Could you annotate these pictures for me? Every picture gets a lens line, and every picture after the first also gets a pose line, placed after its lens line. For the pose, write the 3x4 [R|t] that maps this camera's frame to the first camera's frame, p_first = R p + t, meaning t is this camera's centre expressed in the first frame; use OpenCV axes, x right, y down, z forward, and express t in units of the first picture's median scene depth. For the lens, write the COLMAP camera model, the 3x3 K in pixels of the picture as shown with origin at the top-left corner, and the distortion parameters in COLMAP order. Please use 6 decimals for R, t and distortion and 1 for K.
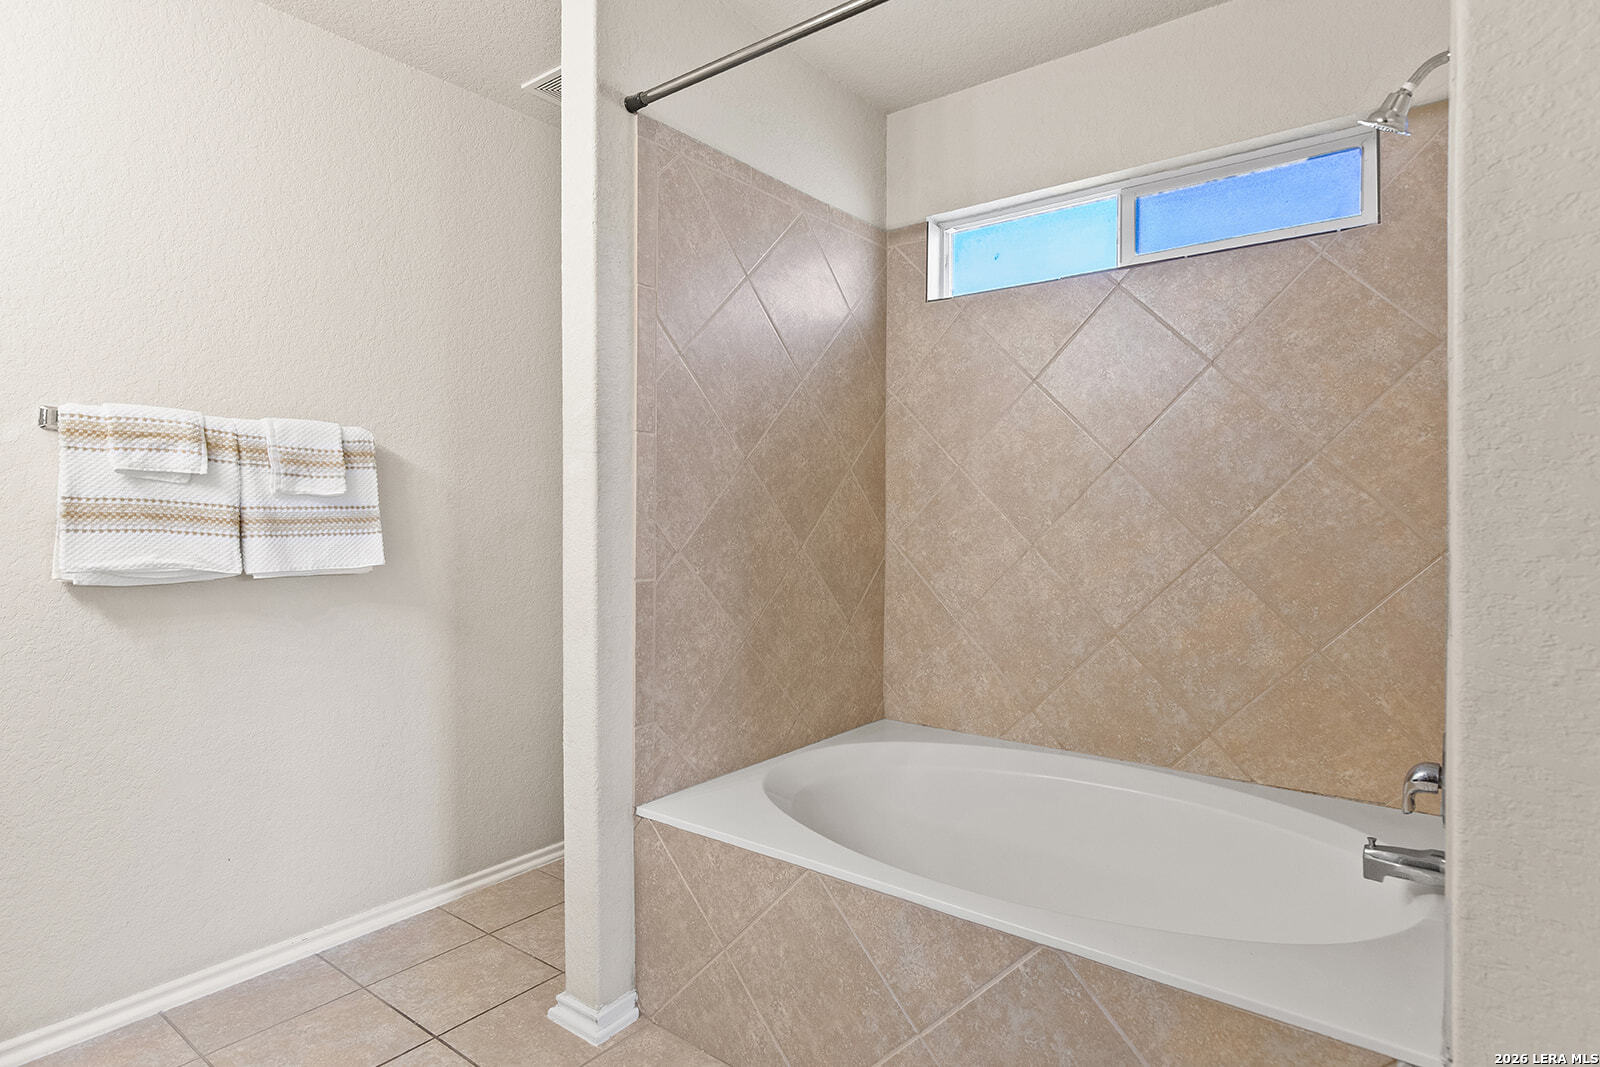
lens RADIAL K [[860.1, 0, 801.2], [0, 860.1, 526.6], [0, 0, 1]] dist [-0.001213, -0.000185]
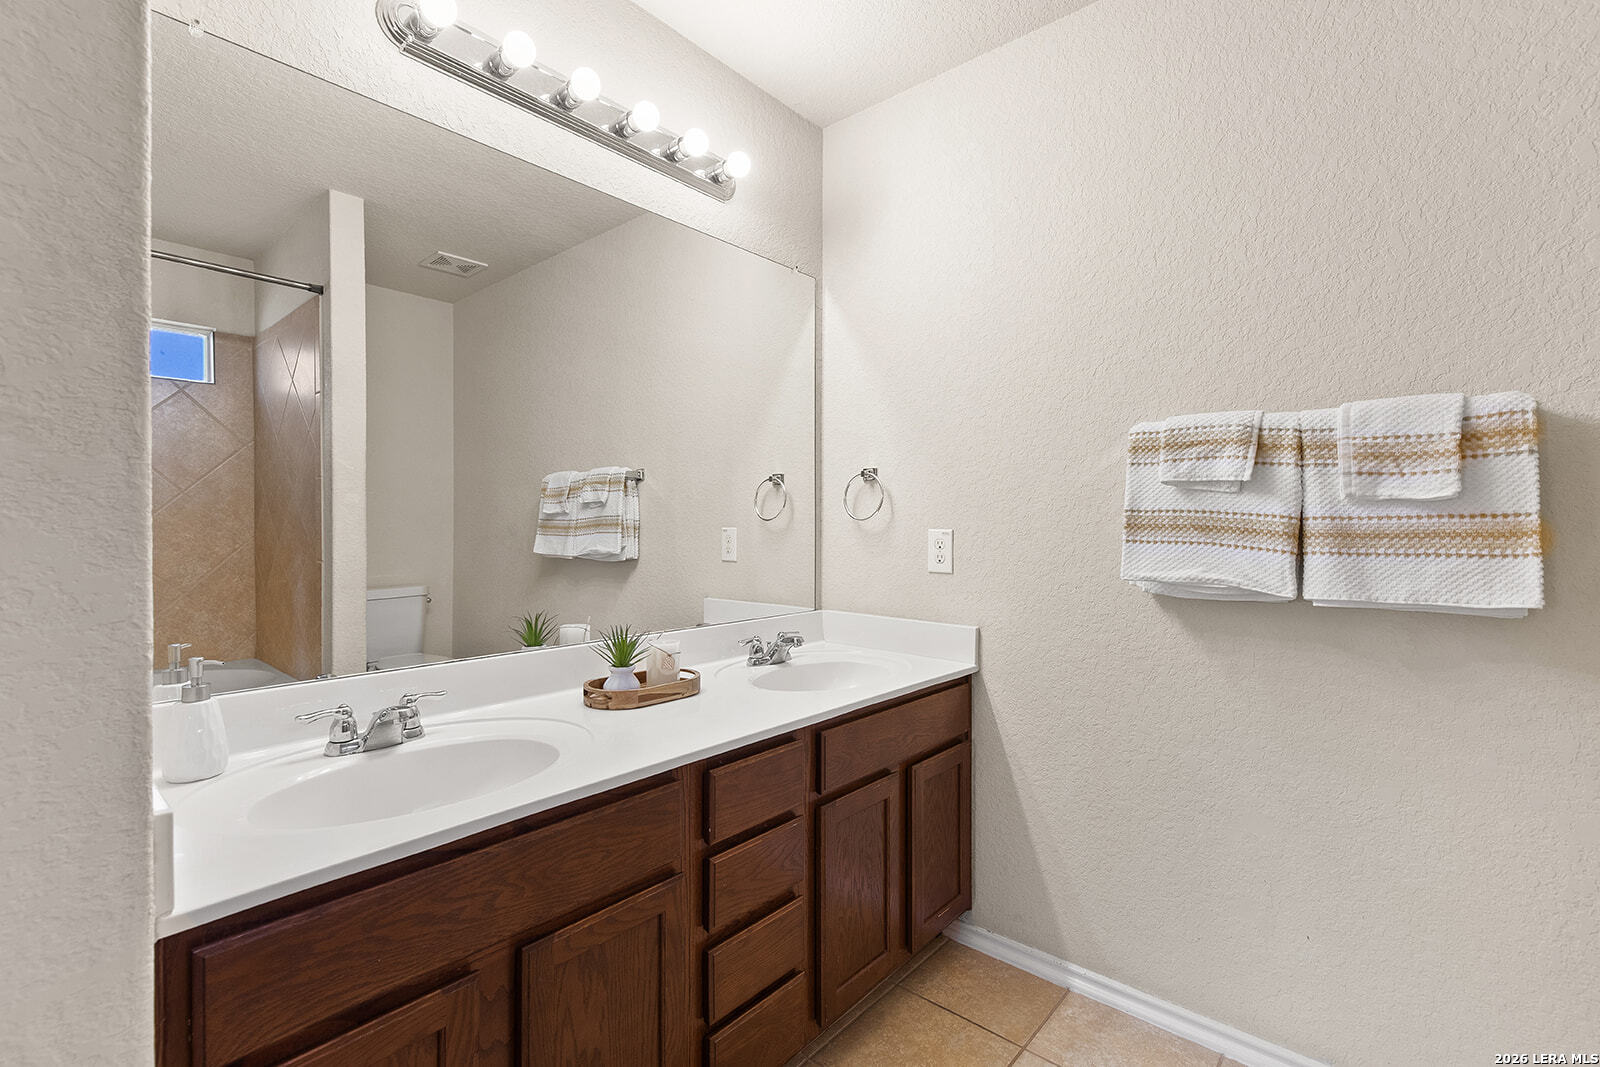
lens RADIAL K [[722.2, 0, 802.2], [0, 722.2, 529.1], [0, 0, 1]] dist [0.007346, 0.000350]
pose [[-0.047872, 0.004485, -0.998843, 0.066274], [-0.015050, 0.999873, 0.005211, -0.008074], [0.998740, 0.015282, -0.047799, 0.566682]]
